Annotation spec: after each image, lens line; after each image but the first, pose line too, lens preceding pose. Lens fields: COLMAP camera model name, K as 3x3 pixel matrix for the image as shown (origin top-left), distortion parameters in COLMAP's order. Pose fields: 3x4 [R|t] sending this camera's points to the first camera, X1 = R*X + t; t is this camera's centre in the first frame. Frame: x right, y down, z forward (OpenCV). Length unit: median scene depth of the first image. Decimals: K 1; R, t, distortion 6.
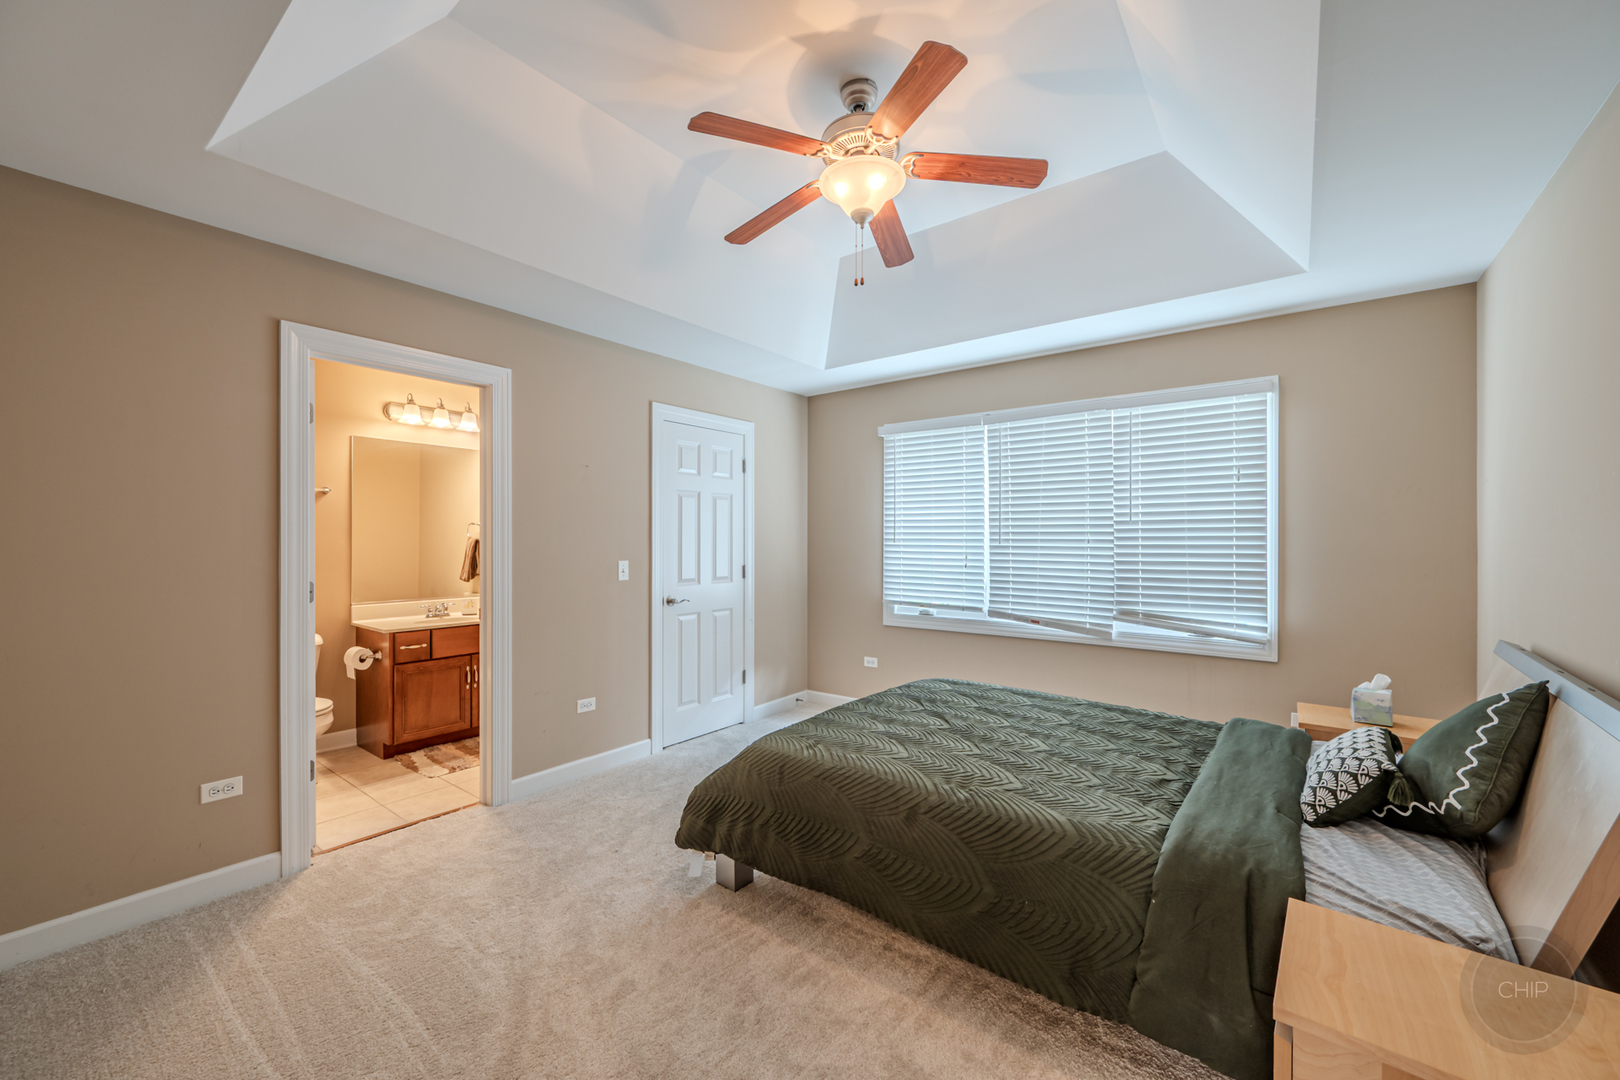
lens RADIAL K [[639.3, 0, 810.1], [0, 639.3, 540.5], [0, 0, 1]] dist [0.000328, 0.000195]
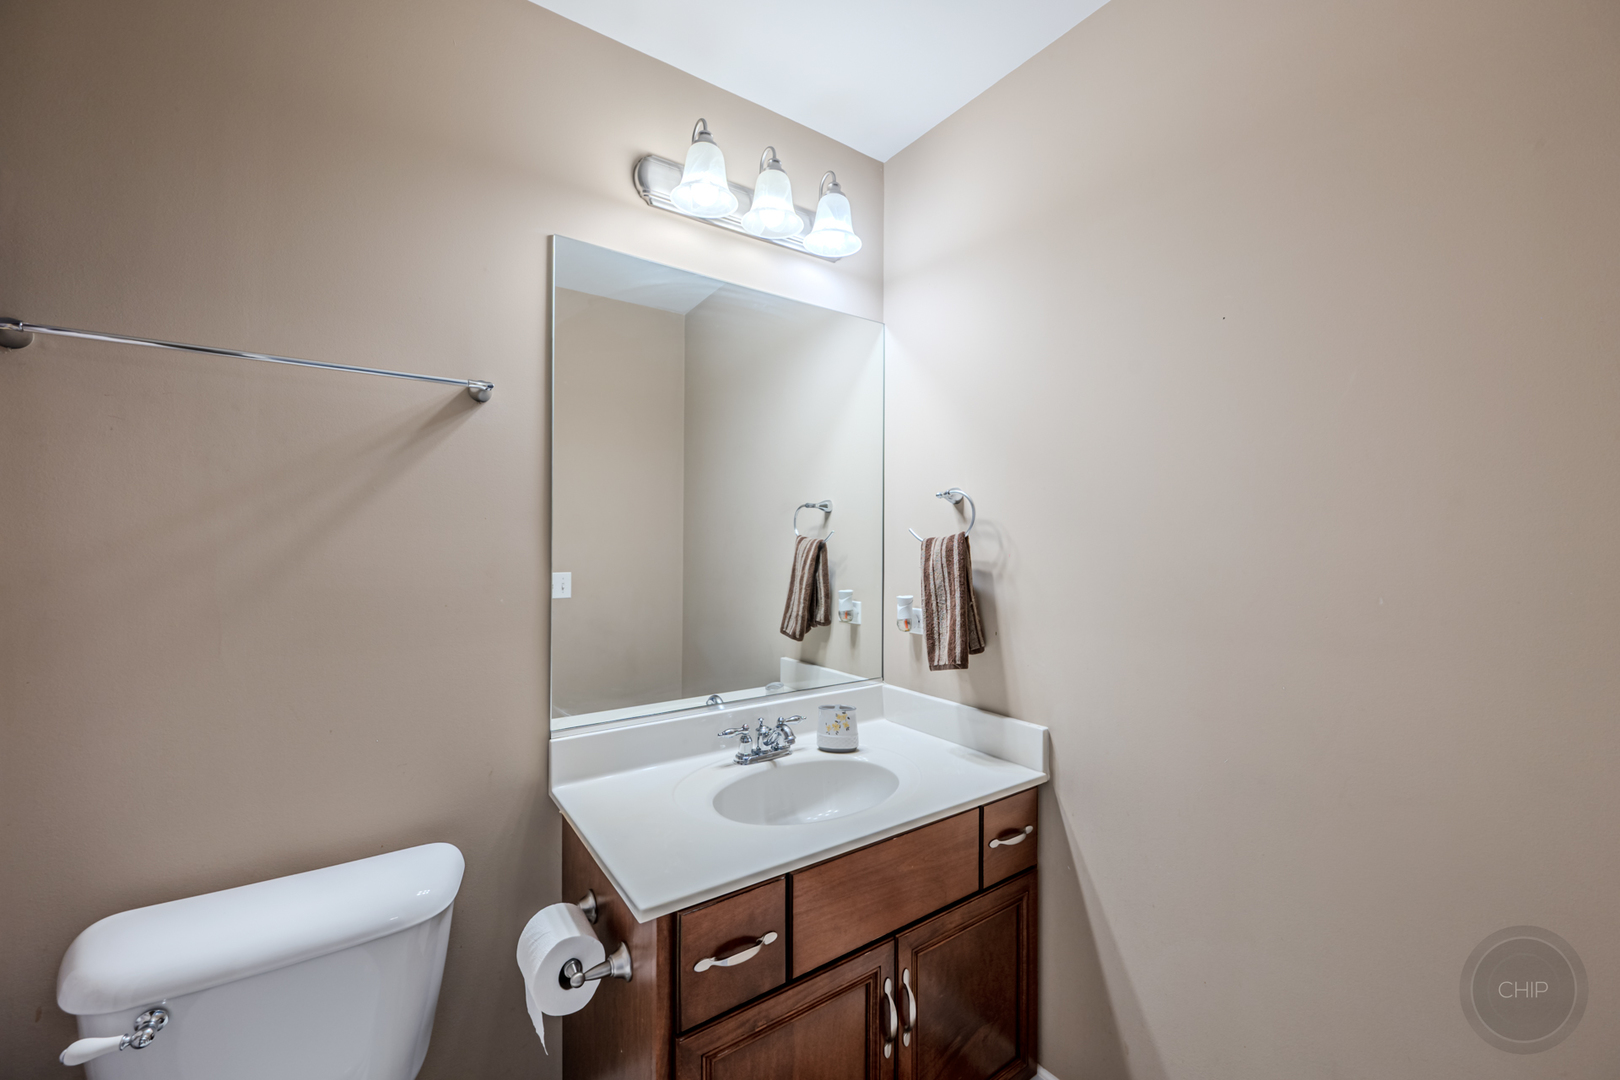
lens RADIAL K [[639.3, 0, 815.3], [0, 639.3, 542.7], [0, 0, 1]] dist [0.000328, 0.000195]
pose [[0.954266, -0.001911, -0.298952, -0.304419], [0.003883, 0.999974, 0.006001, -0.002855], [0.298933, -0.006888, 0.954249, 0.452007]]
